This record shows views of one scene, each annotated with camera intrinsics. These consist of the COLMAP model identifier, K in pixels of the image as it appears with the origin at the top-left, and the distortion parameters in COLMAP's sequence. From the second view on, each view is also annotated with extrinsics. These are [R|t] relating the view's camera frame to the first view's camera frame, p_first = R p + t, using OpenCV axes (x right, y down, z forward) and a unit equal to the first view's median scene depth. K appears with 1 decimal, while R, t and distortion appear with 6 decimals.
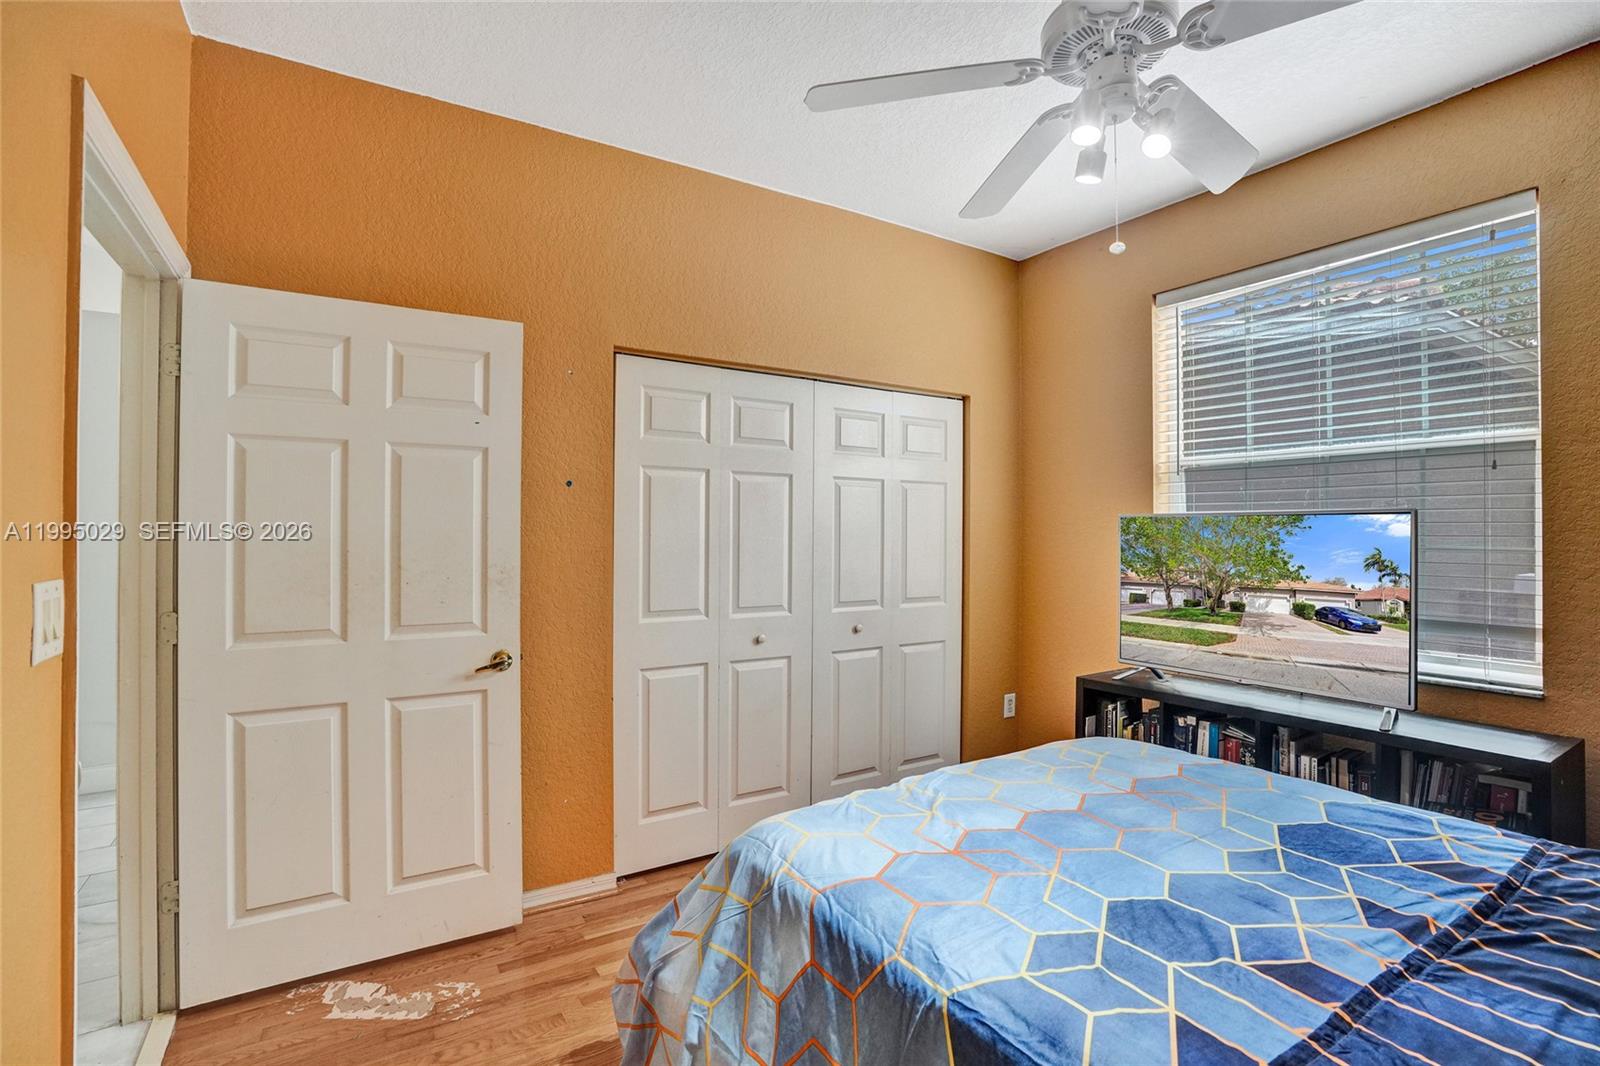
lens RADIAL K [[743.9, 0, 803.6], [0, 743.9, 518.7], [0, 0, 1]] dist [-0.027354, 0.000626]
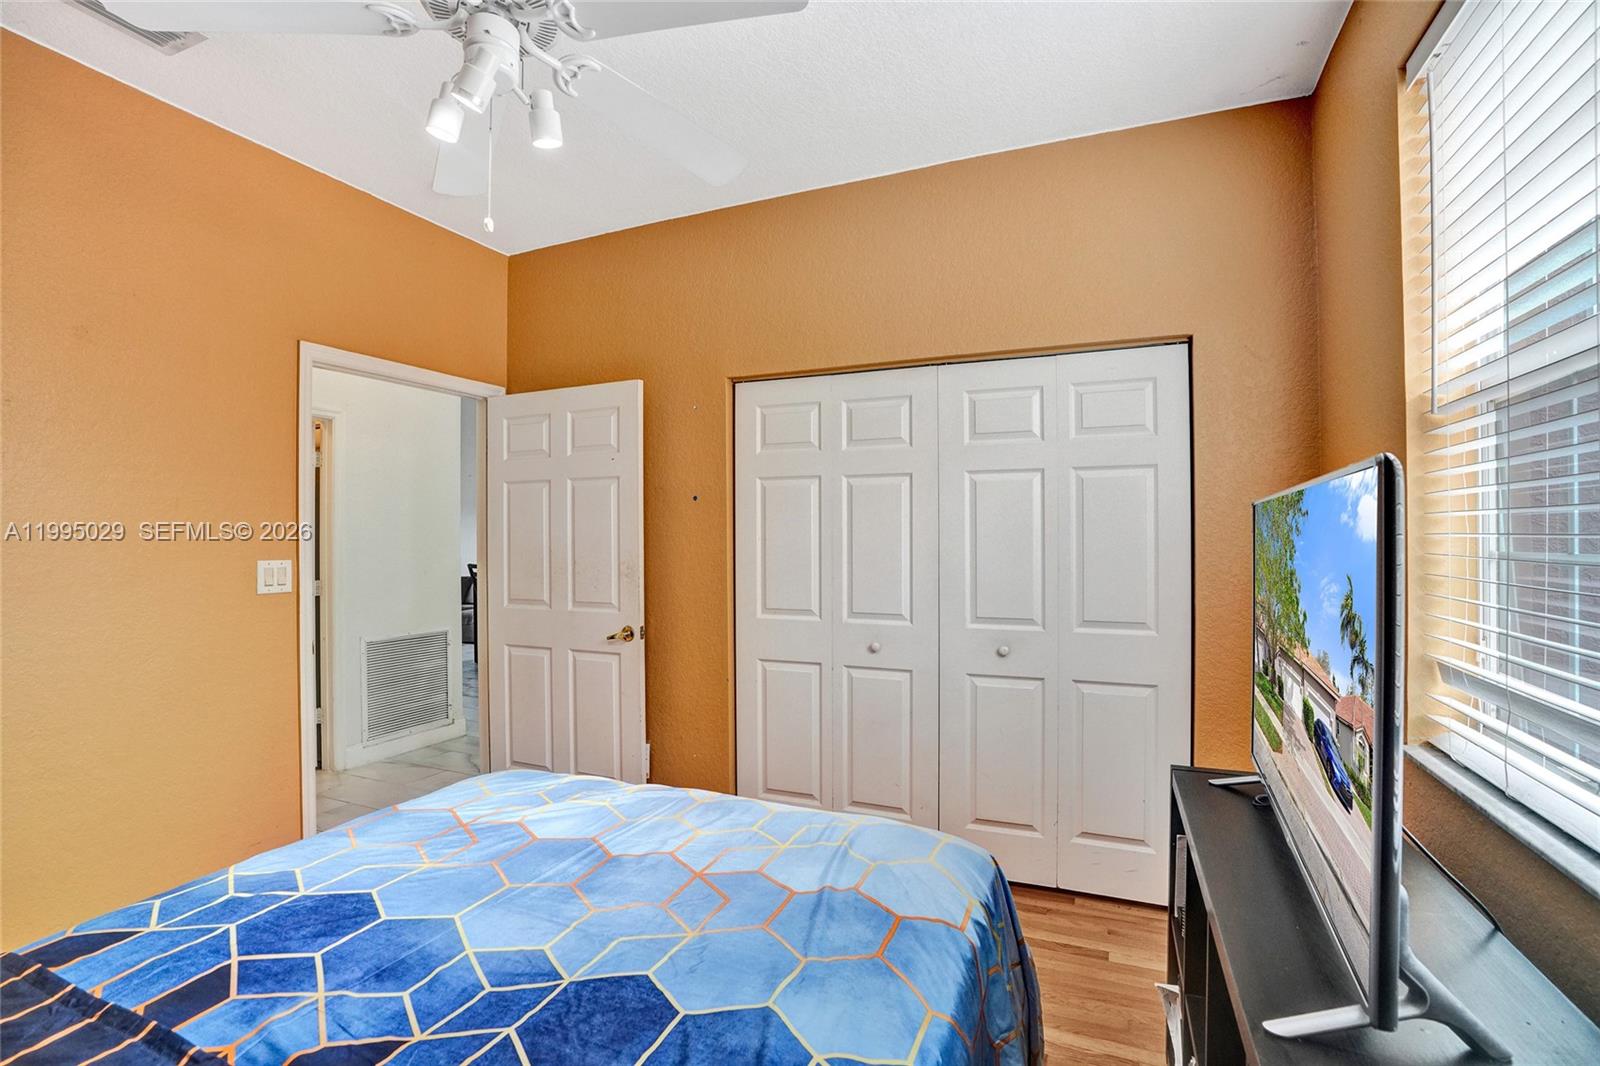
lens RADIAL K [[717.0, 0, 800.0], [0, 717.0, 533.0], [0, 0, 1]] dist [-0.064409, 0.016042]
pose [[0.571339, -0.012398, -0.820621, 0.724857], [0.019998, 0.999799, -0.001182, 0.014529], [0.820471, -0.015735, 0.571472, 0.441778]]
